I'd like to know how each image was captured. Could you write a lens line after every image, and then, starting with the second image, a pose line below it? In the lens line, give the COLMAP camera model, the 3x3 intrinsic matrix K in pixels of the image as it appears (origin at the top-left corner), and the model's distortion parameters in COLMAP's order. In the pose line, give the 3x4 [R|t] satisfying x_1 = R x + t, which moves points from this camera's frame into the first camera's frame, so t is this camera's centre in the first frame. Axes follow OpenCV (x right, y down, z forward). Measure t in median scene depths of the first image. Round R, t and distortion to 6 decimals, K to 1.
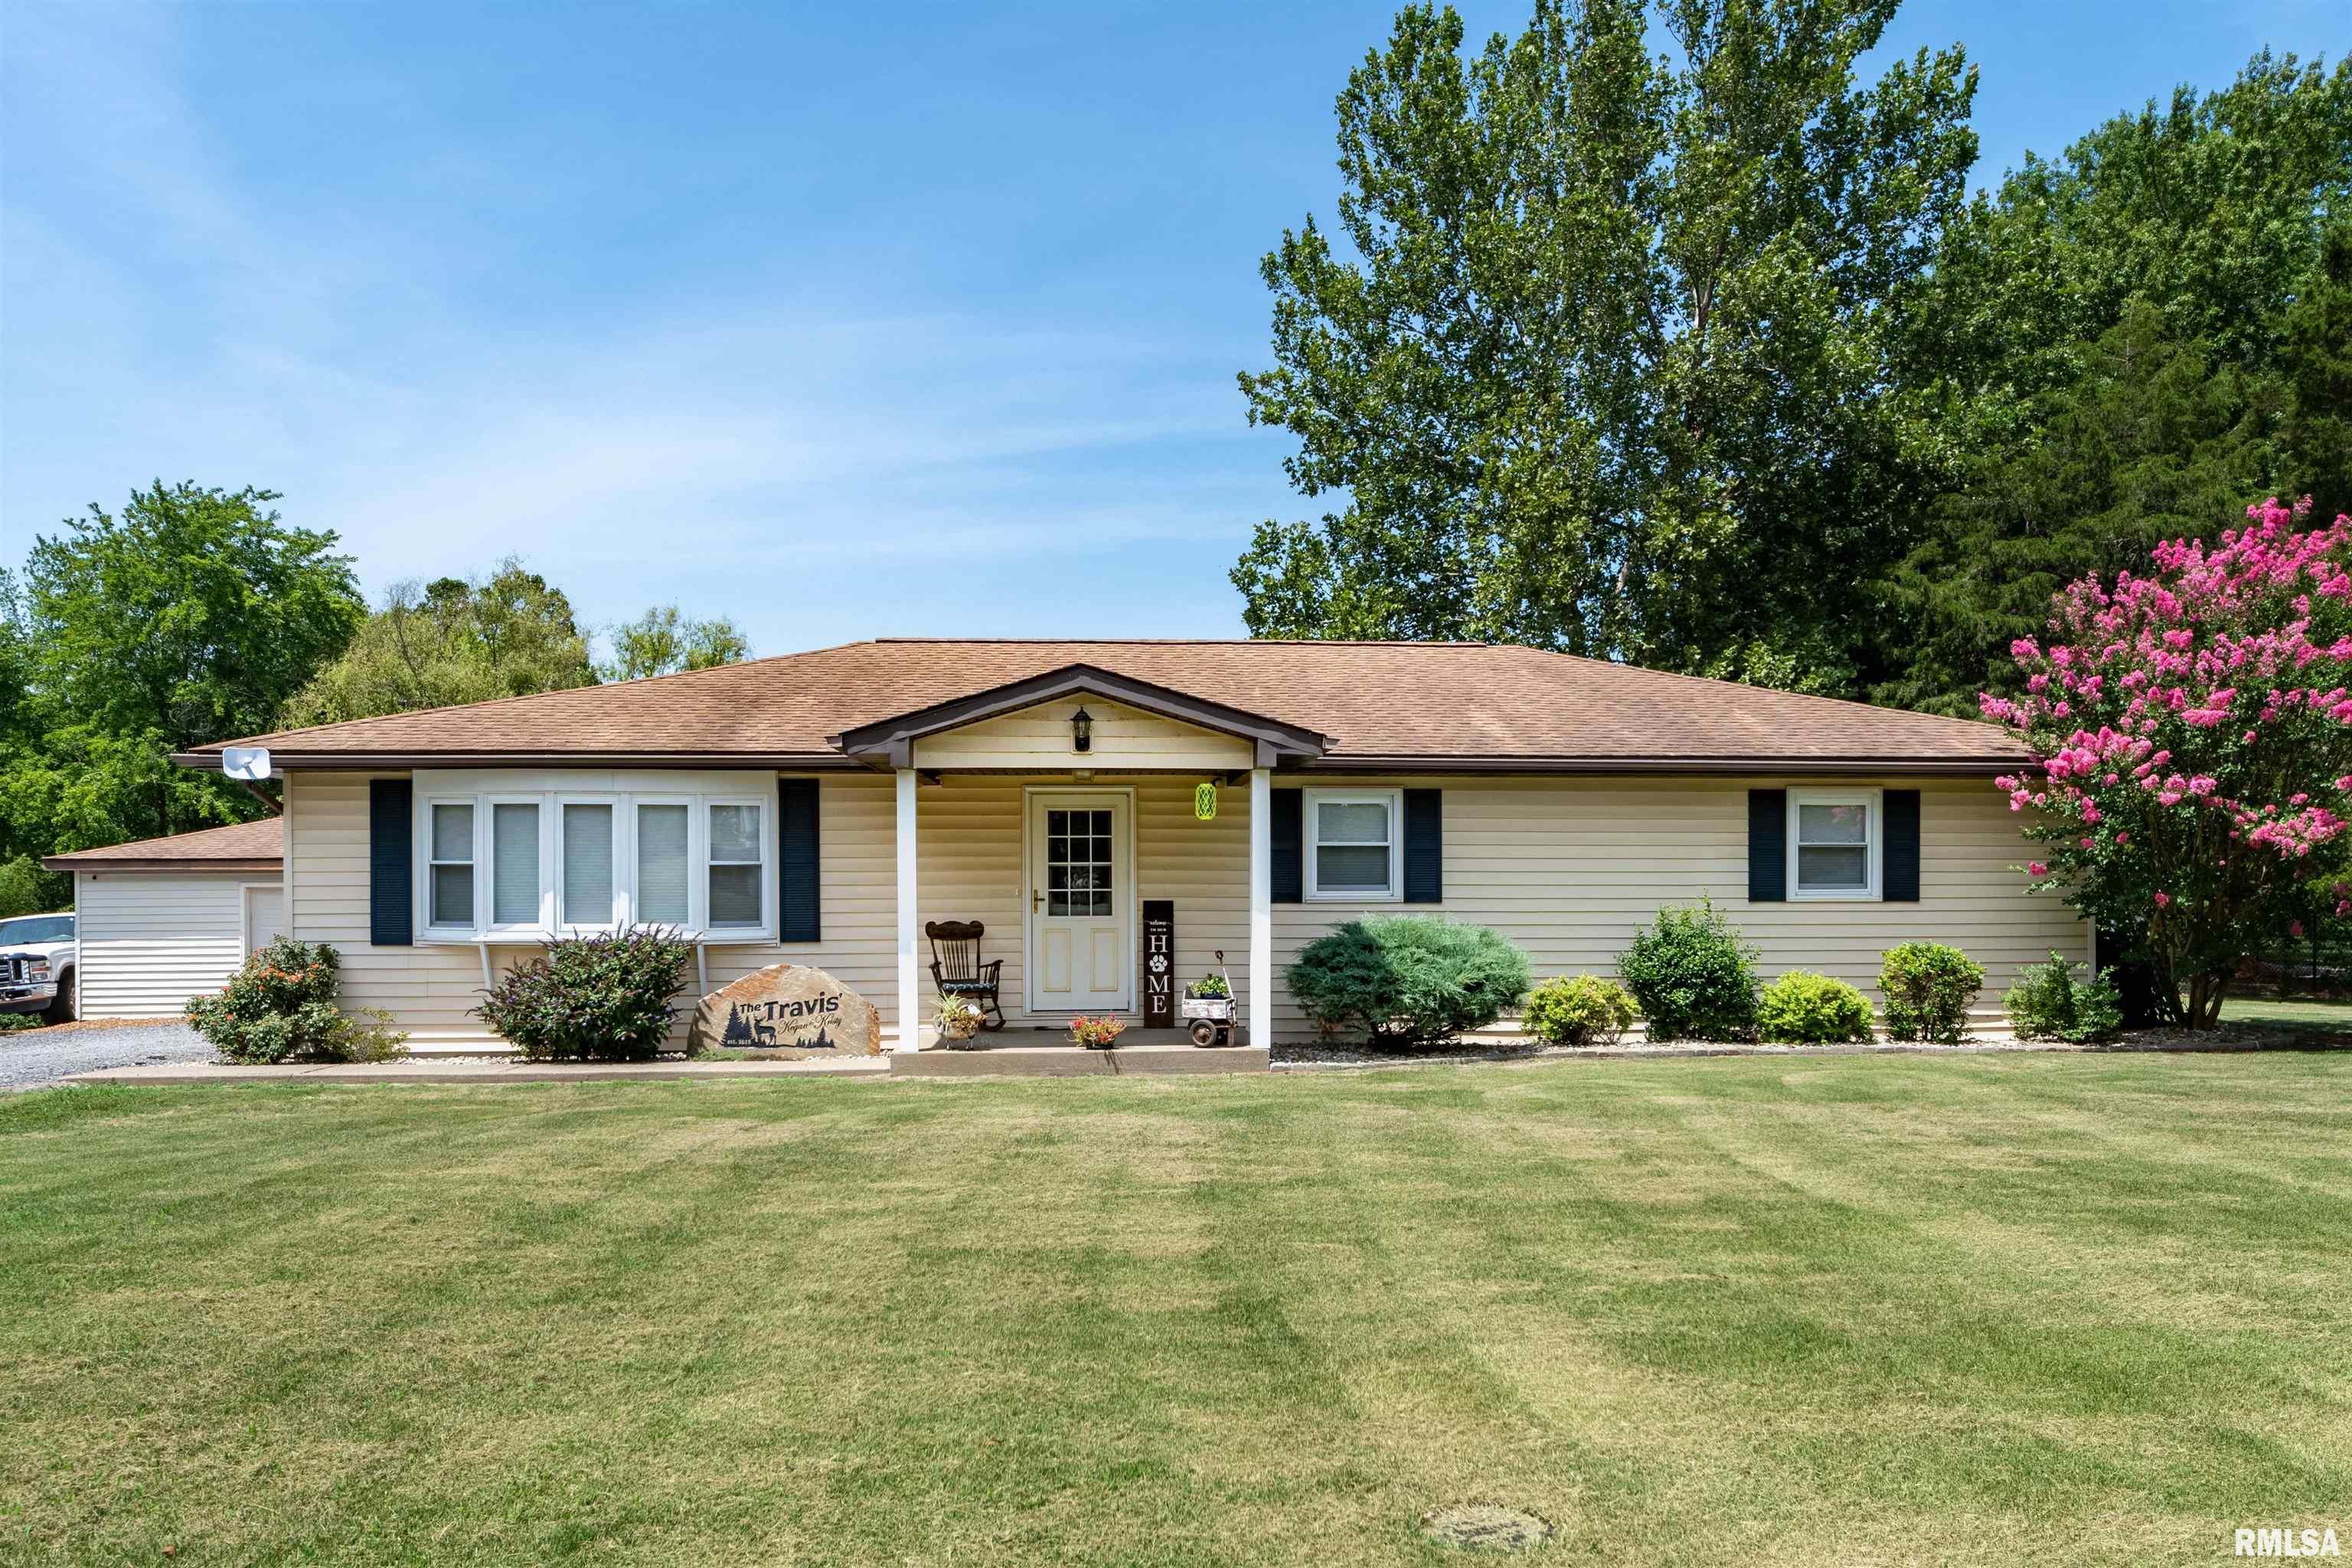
lens RADIAL K [[1871.4, 0, 1176.0], [0, 1871.4, 784.0], [0, 0, 1]] dist [-0.018077, -0.001743]
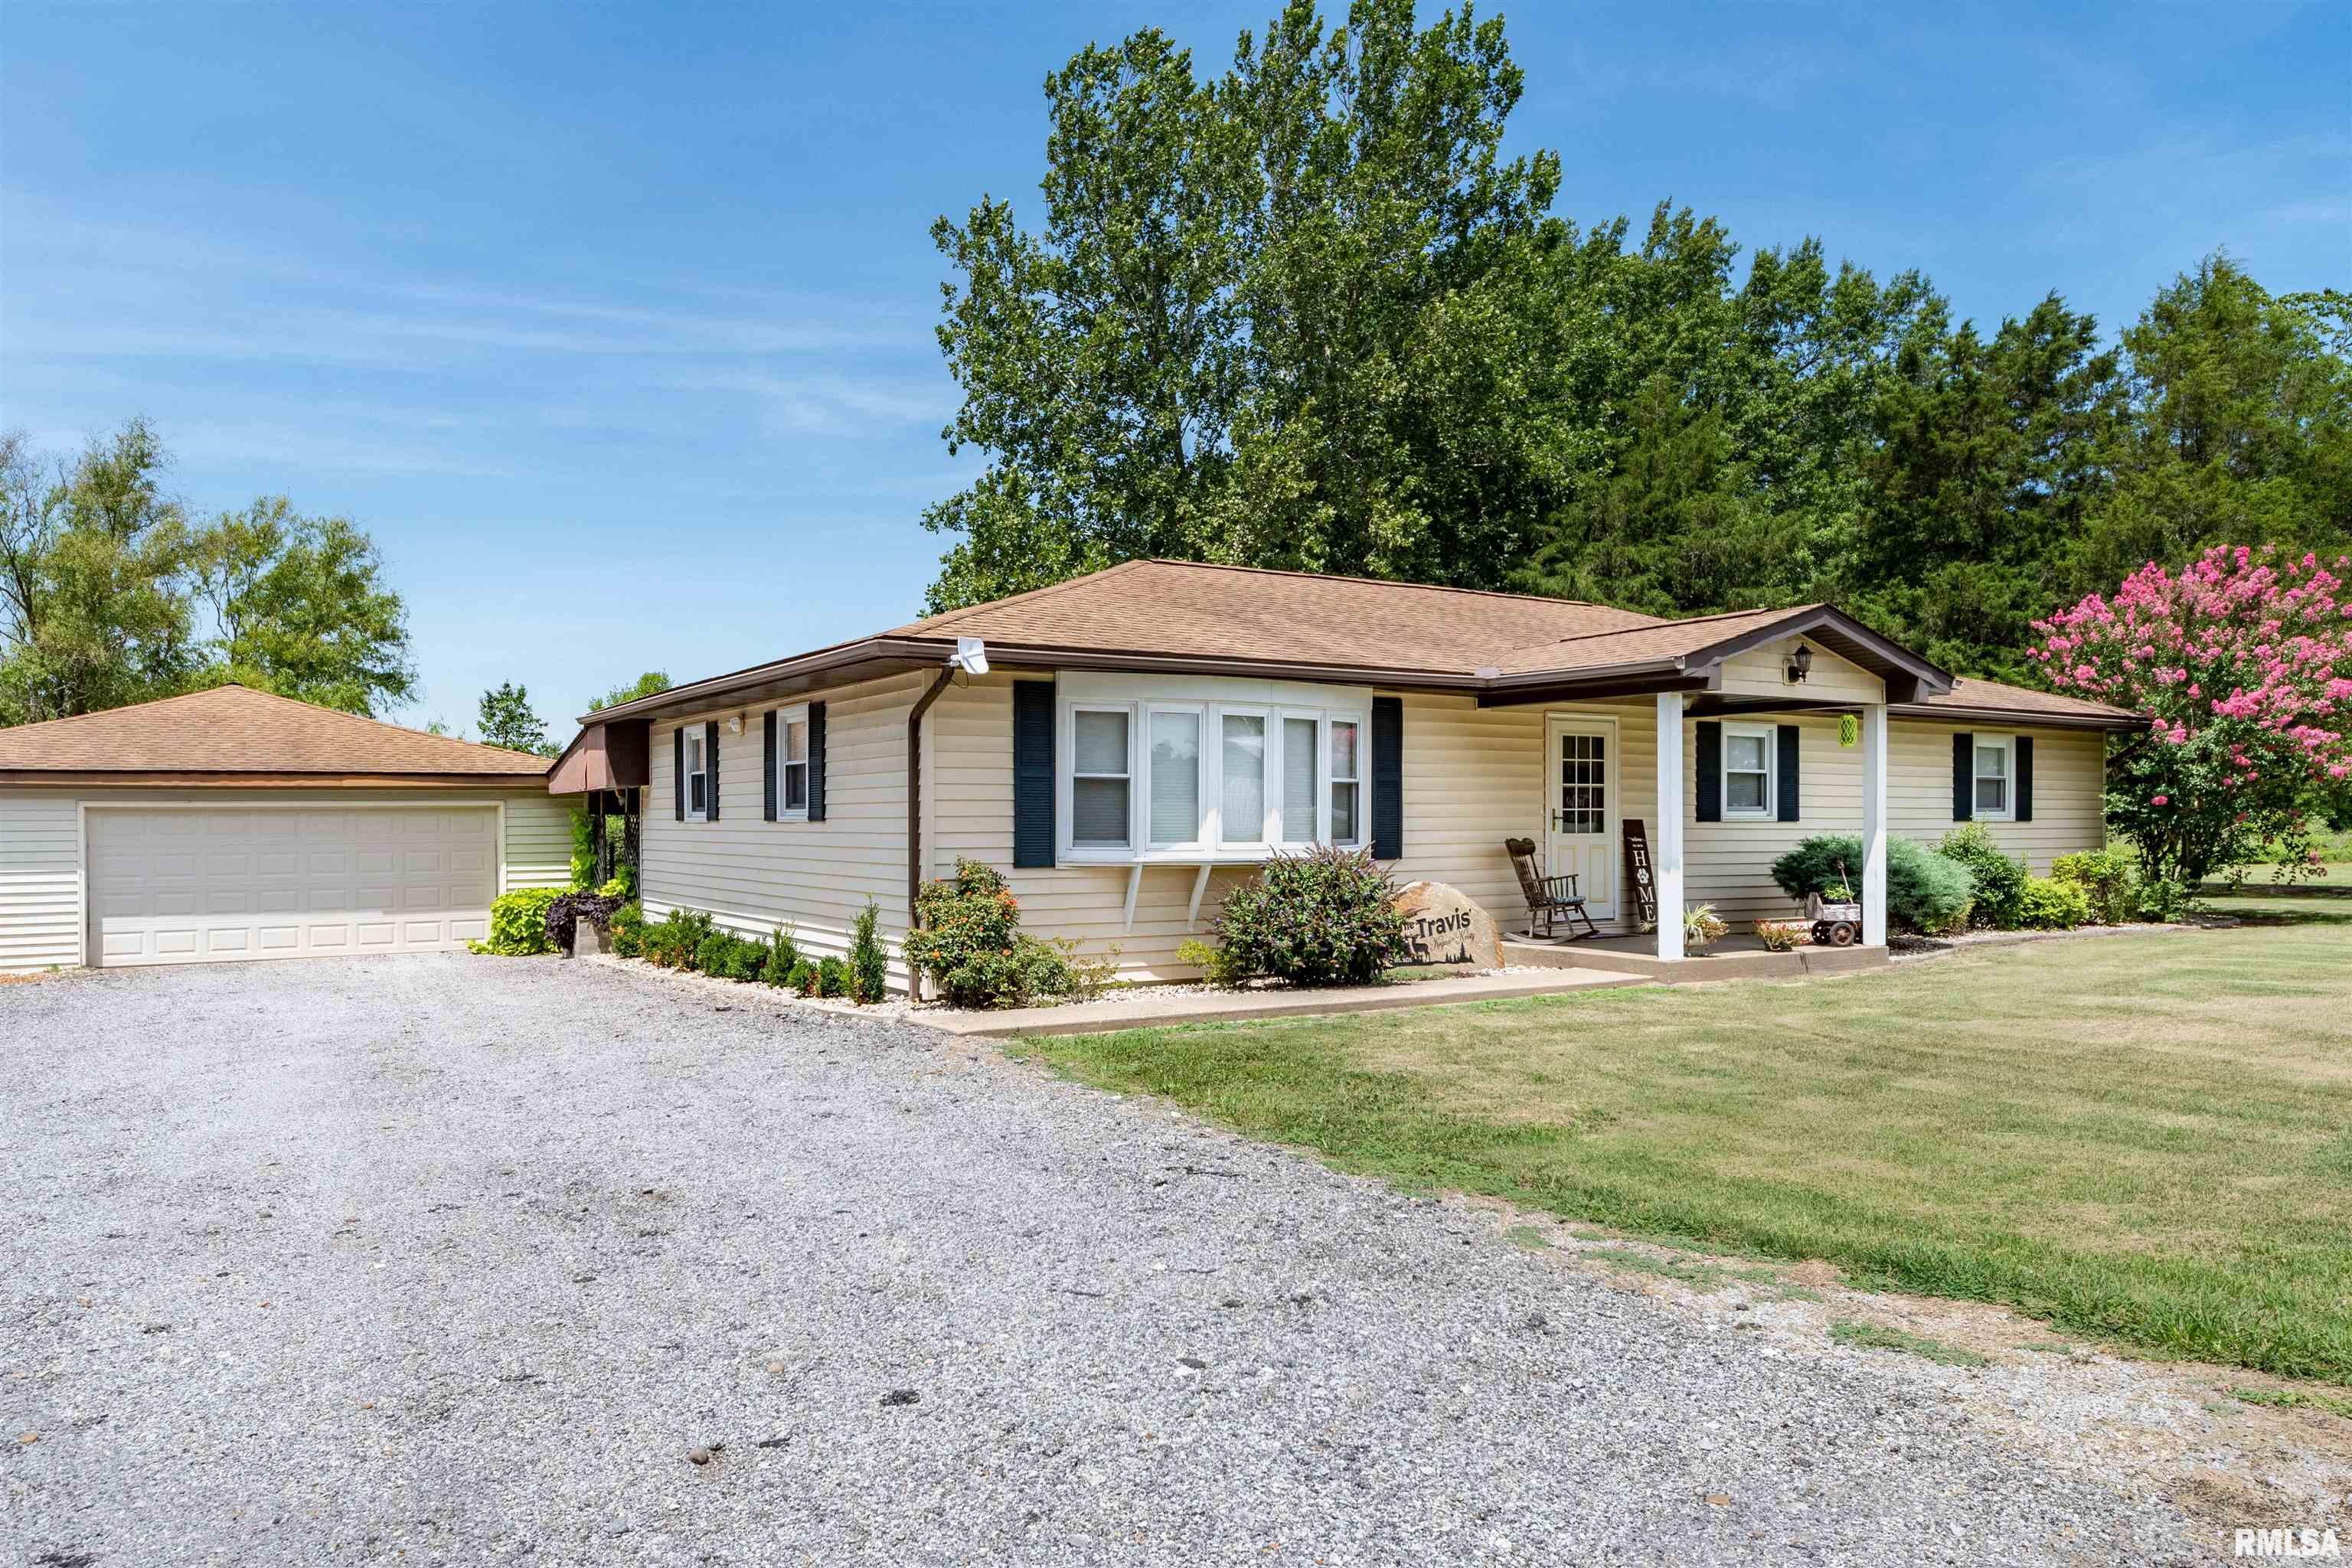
lens RADIAL K [[1621.6, 0, 1176.0], [0, 1621.6, 784.0], [0, 0, 1]] dist [0.005026, 0.001437]
pose [[0.876084, 0.012379, 0.482000, -0.723158], [-0.029069, 0.999208, 0.027173, 0.023576], [-0.481282, -0.037817, 0.875750, 0.294622]]
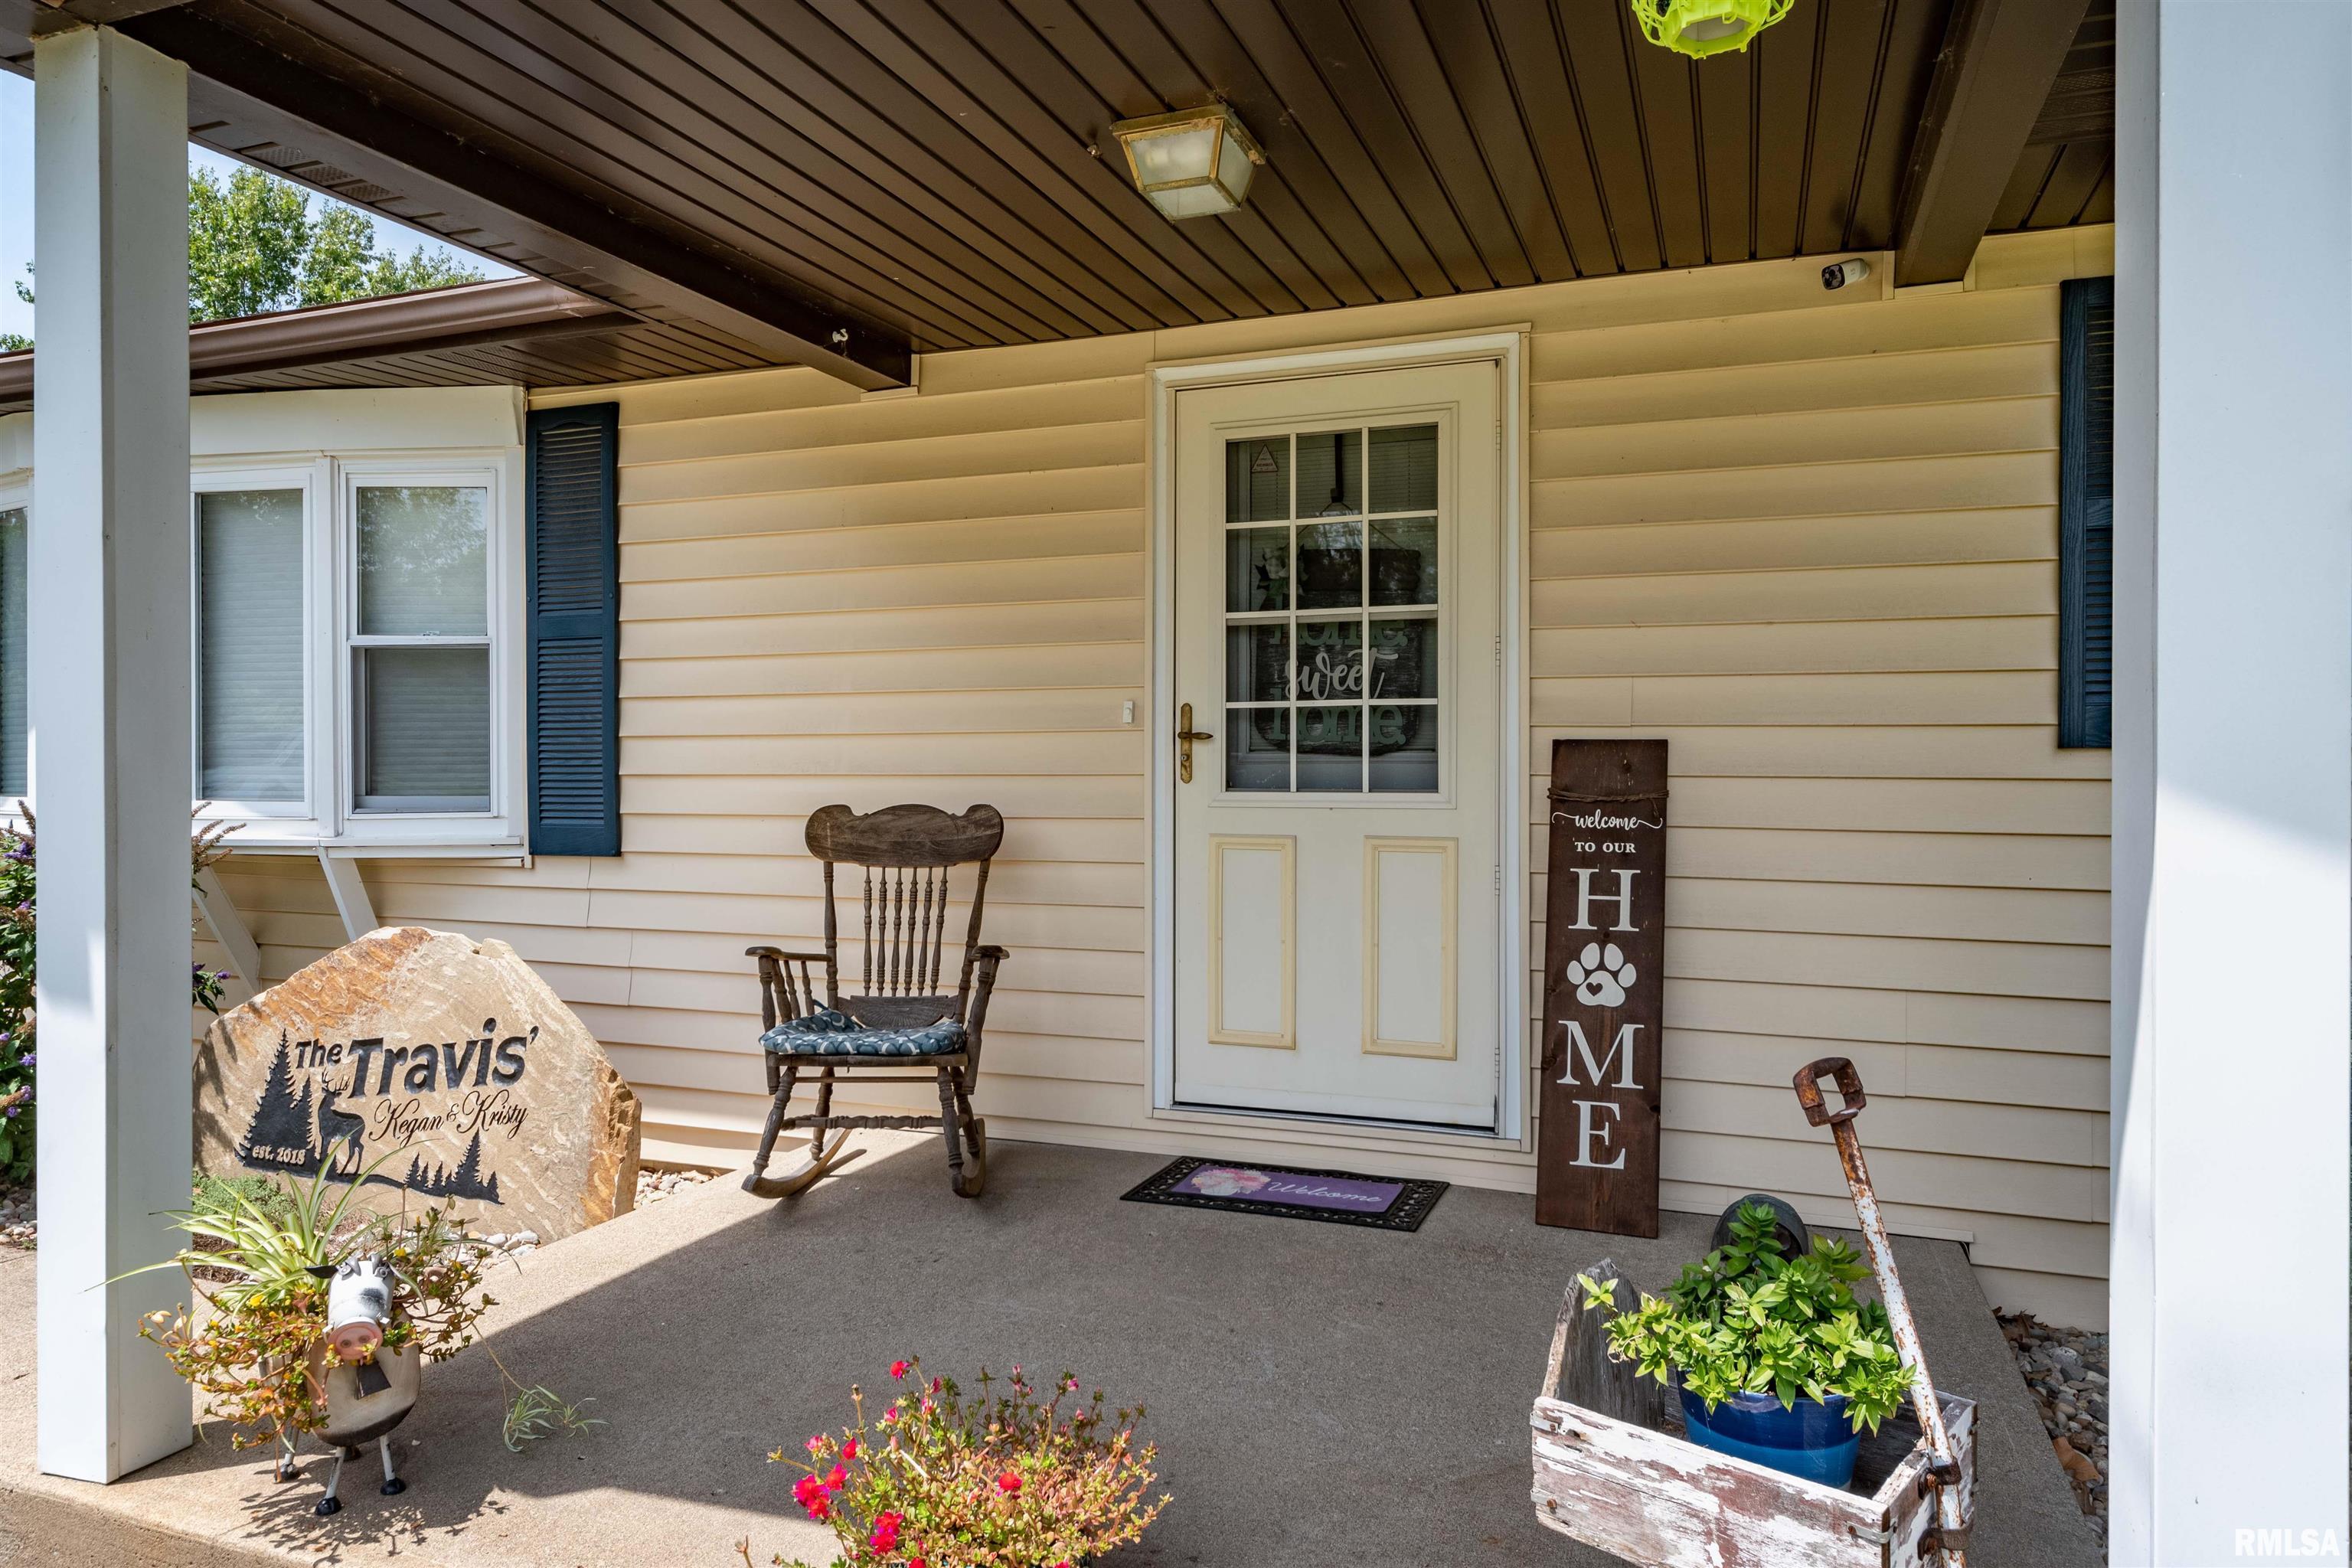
lens RADIAL K [[1423.0, 0, 1185.4], [0, 1423.0, 778.2], [0, 0, 1]] dist [0.022479, 0.000416]
pose [[0.908674, 0.005896, -0.417466, 0.021416], [0.017680, 0.998460, 0.052584, 0.057067], [0.417133, -0.055163, 0.907170, 0.801246]]
